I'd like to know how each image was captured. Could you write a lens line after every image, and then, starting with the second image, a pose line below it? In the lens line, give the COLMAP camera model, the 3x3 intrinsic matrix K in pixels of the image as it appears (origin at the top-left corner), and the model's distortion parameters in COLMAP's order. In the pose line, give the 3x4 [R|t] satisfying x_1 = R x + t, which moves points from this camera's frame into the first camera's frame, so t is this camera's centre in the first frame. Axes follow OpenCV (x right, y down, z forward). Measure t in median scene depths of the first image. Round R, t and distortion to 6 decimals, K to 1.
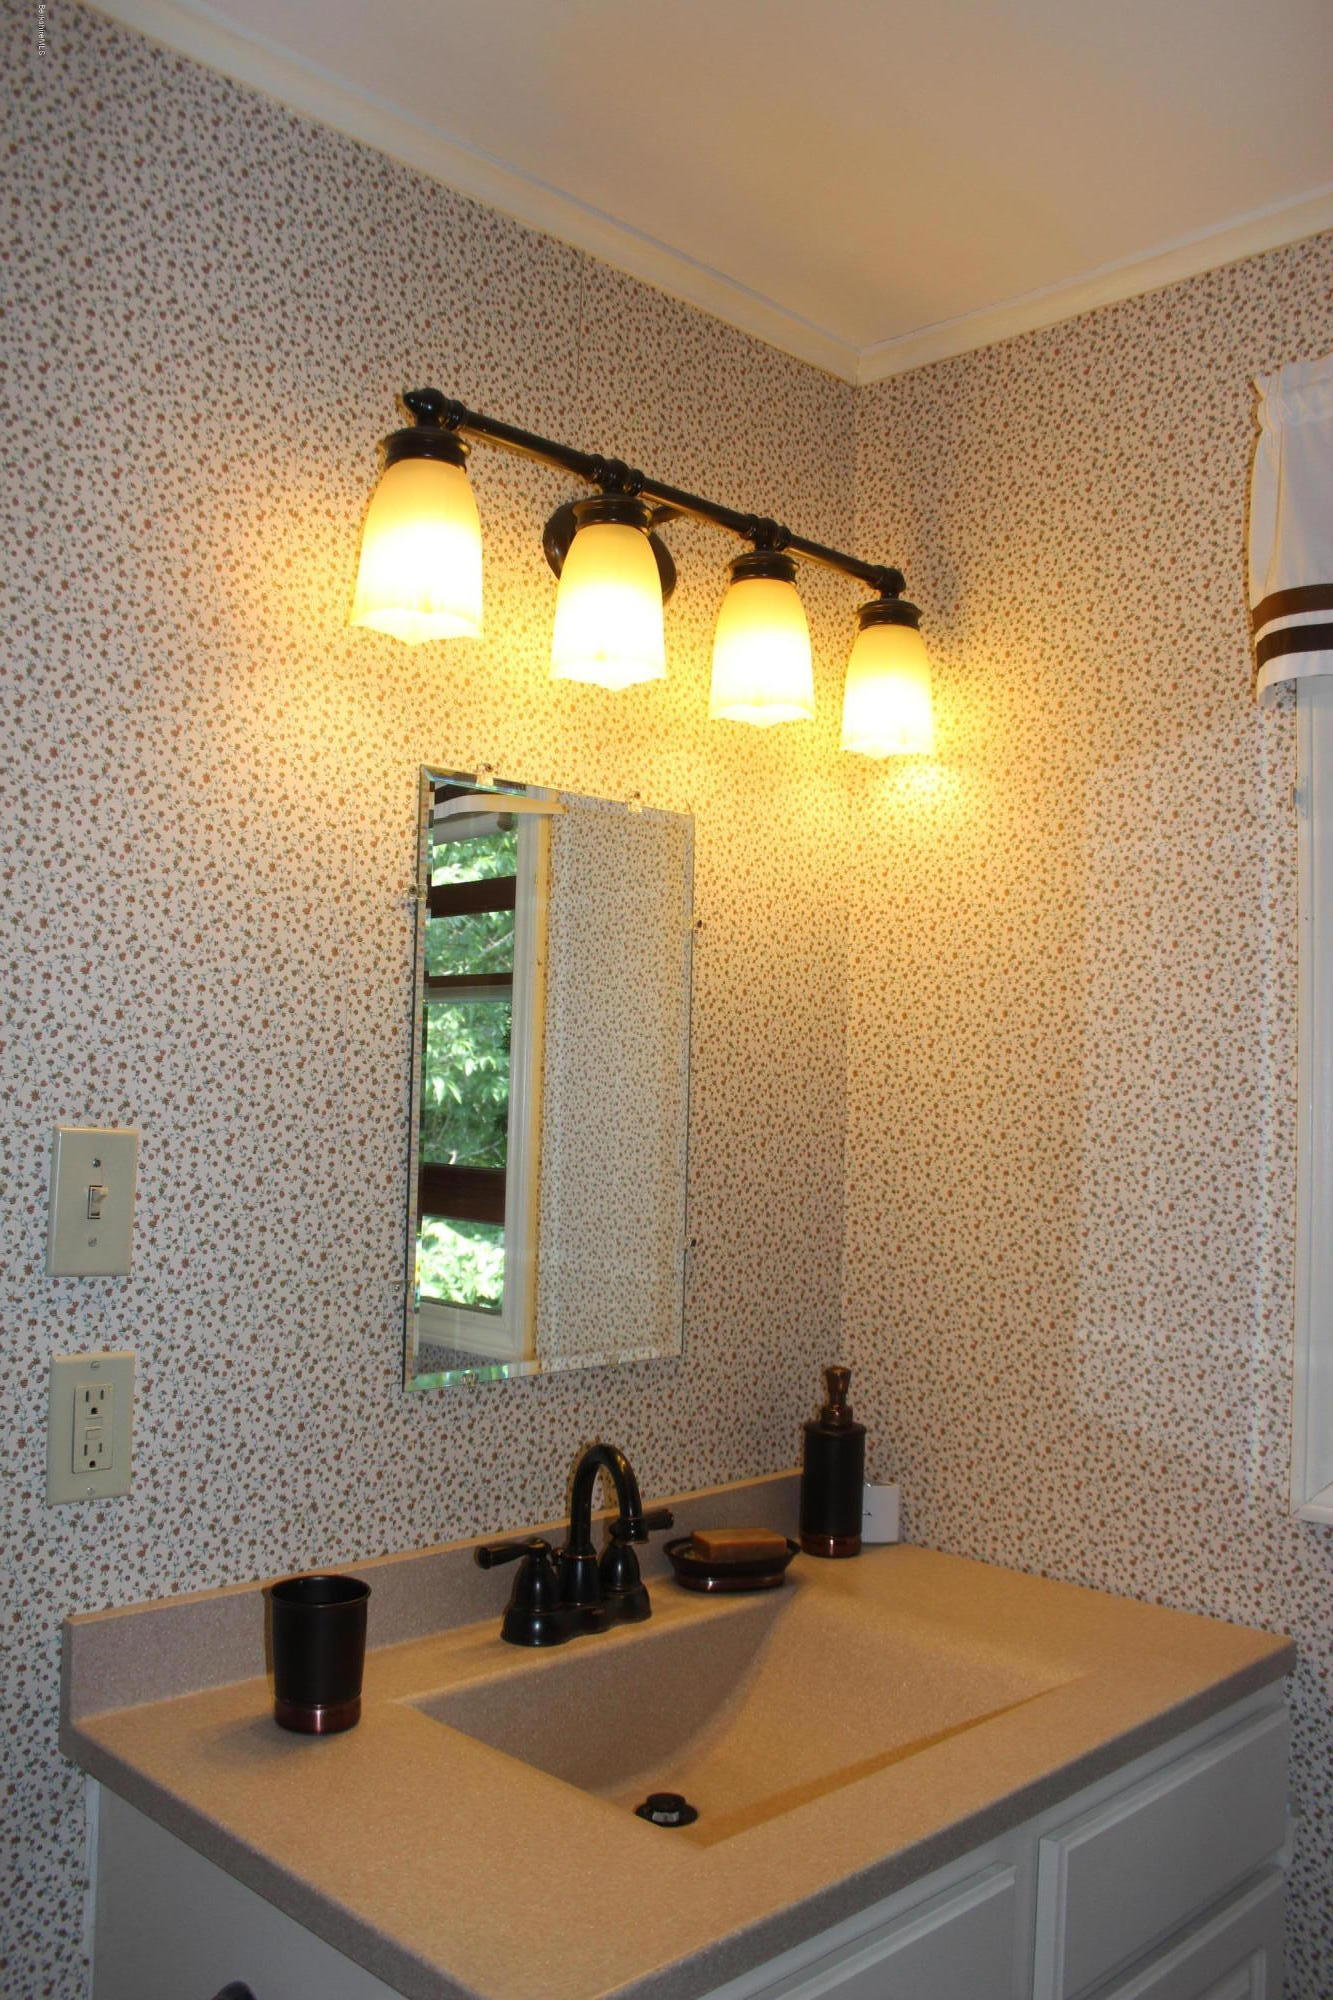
lens RADIAL K [[1627.1, 0, 669.3], [0, 1627.1, 1006.9], [0, 0, 1]] dist [-0.117240, 0.003567]
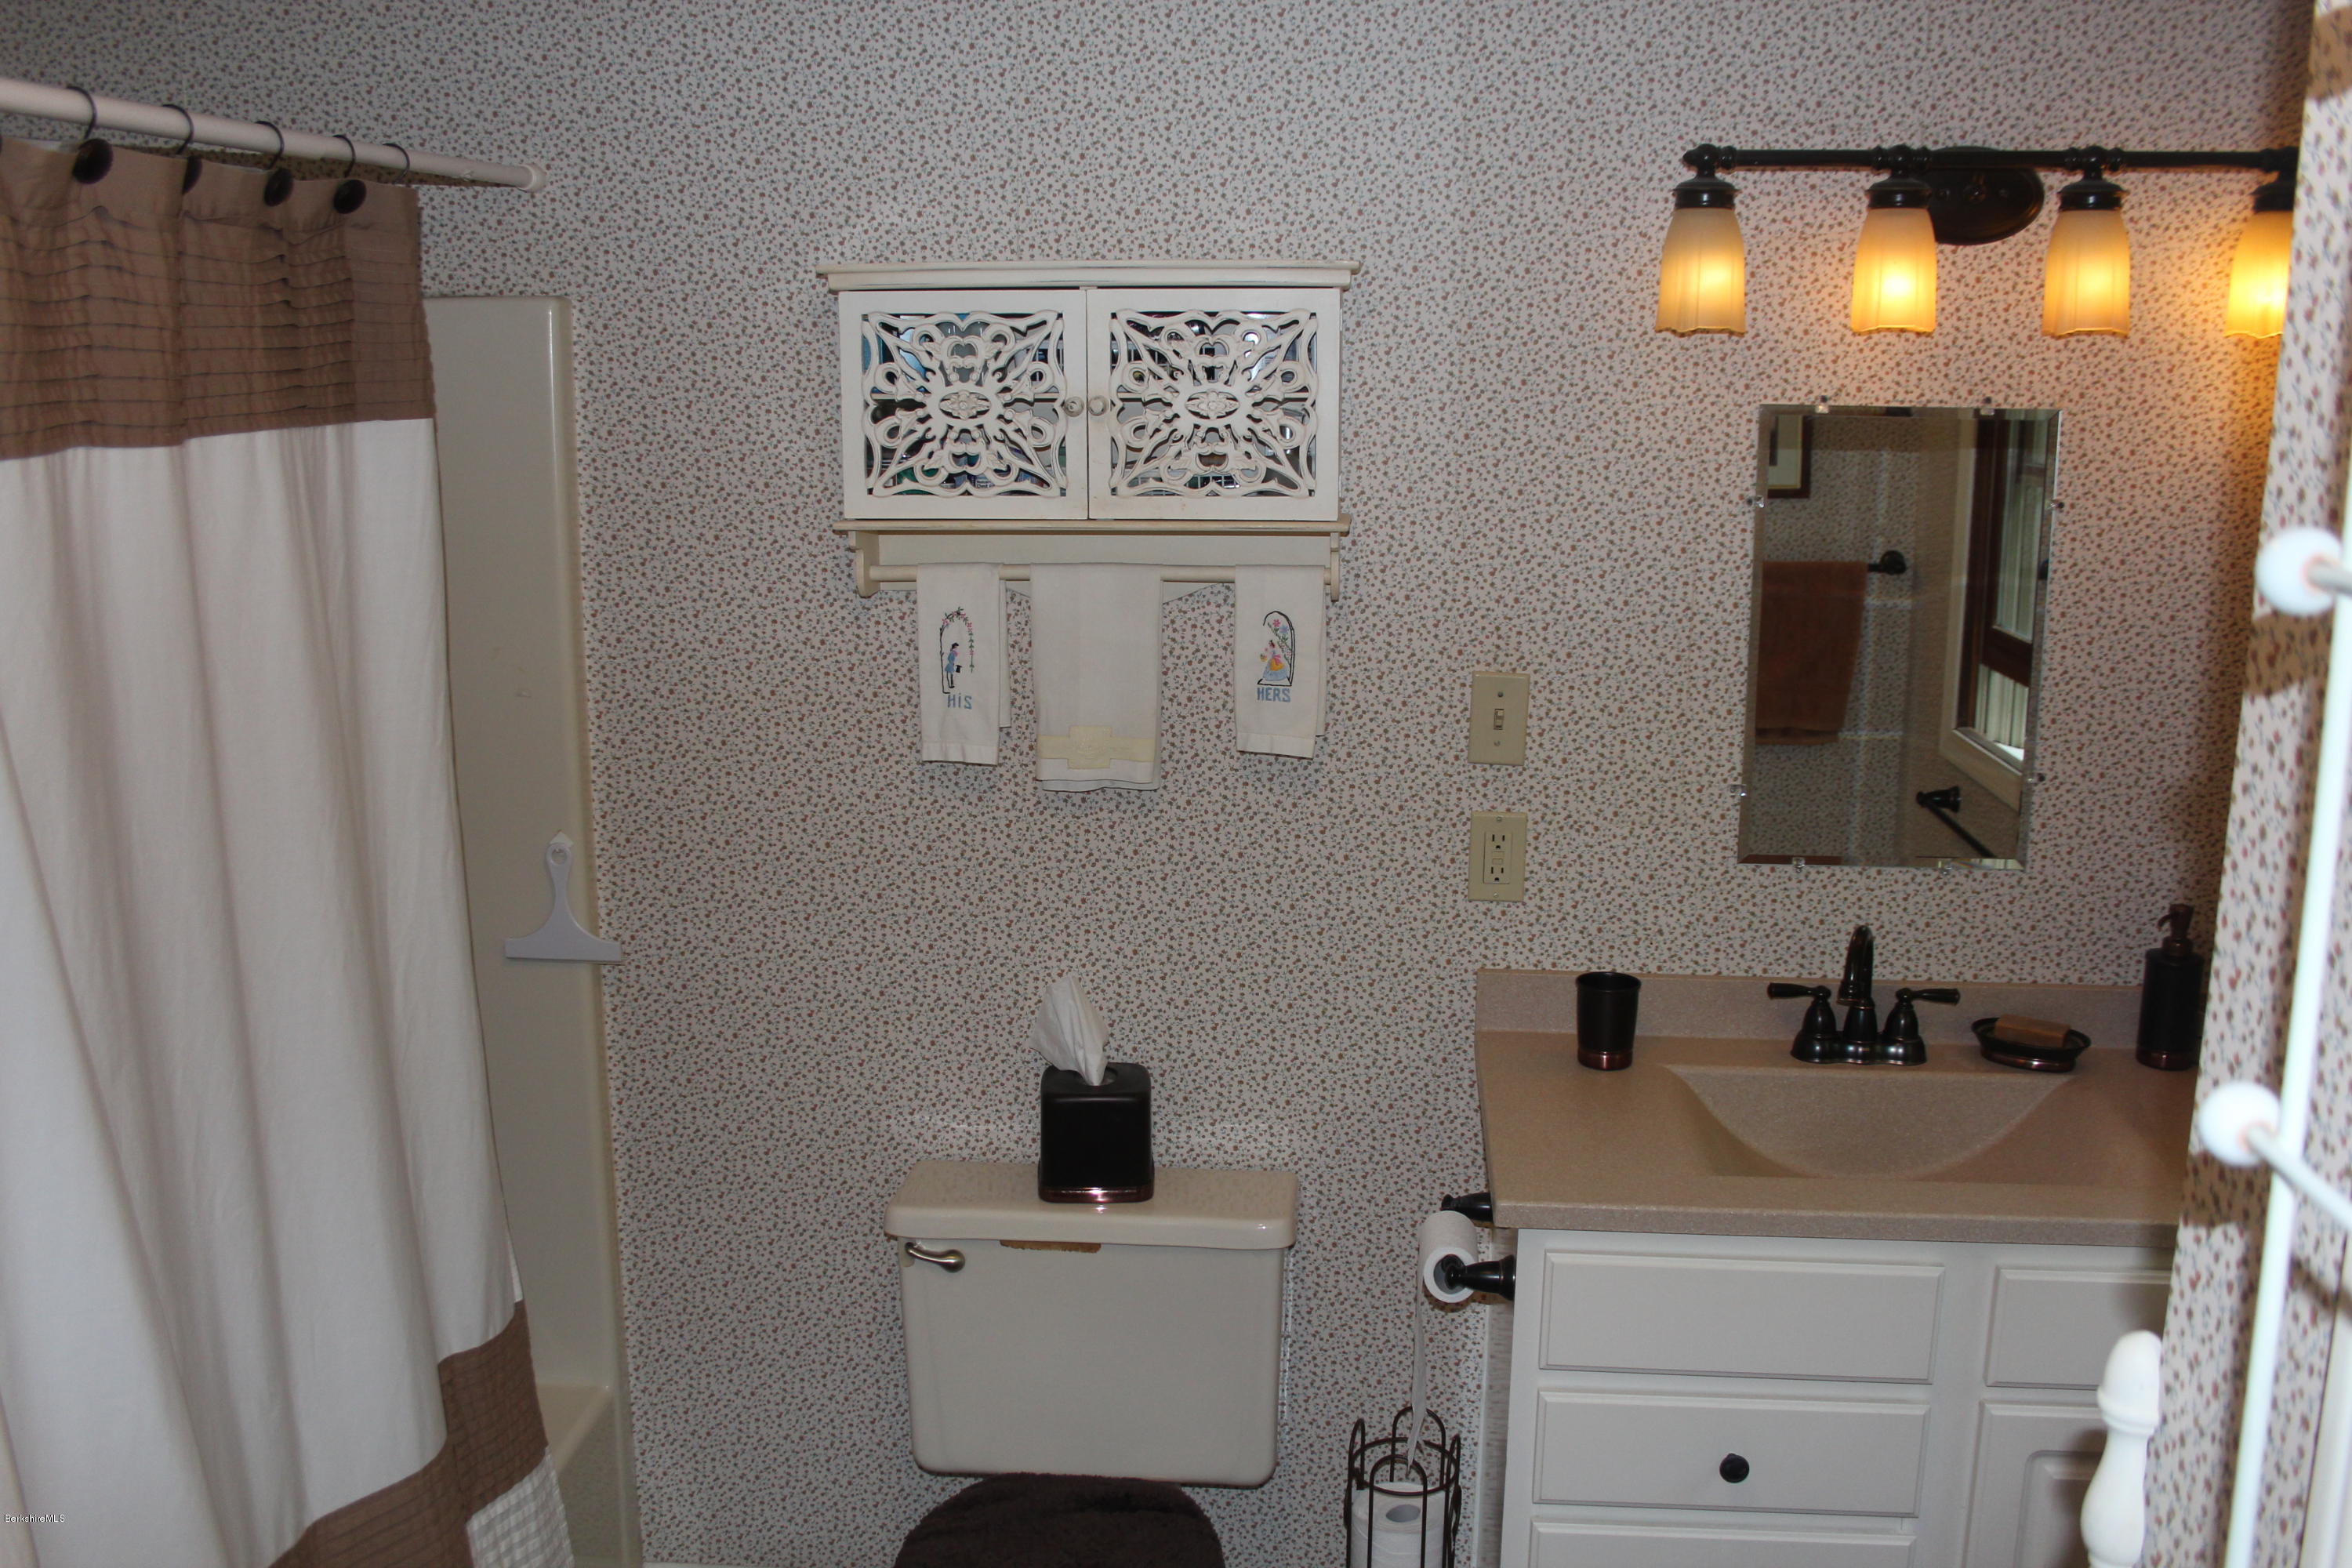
lens RADIAL K [[1913.4, 0, 1173.4], [0, 1913.4, 784.3], [0, 0, 1]] dist [-0.117240, 0.003567]
pose [[0.639507, 0.128061, -0.758044, 0.841302], [0.050819, 0.976830, 0.207894, -0.215686], [0.767104, -0.171473, 0.618182, -0.415832]]
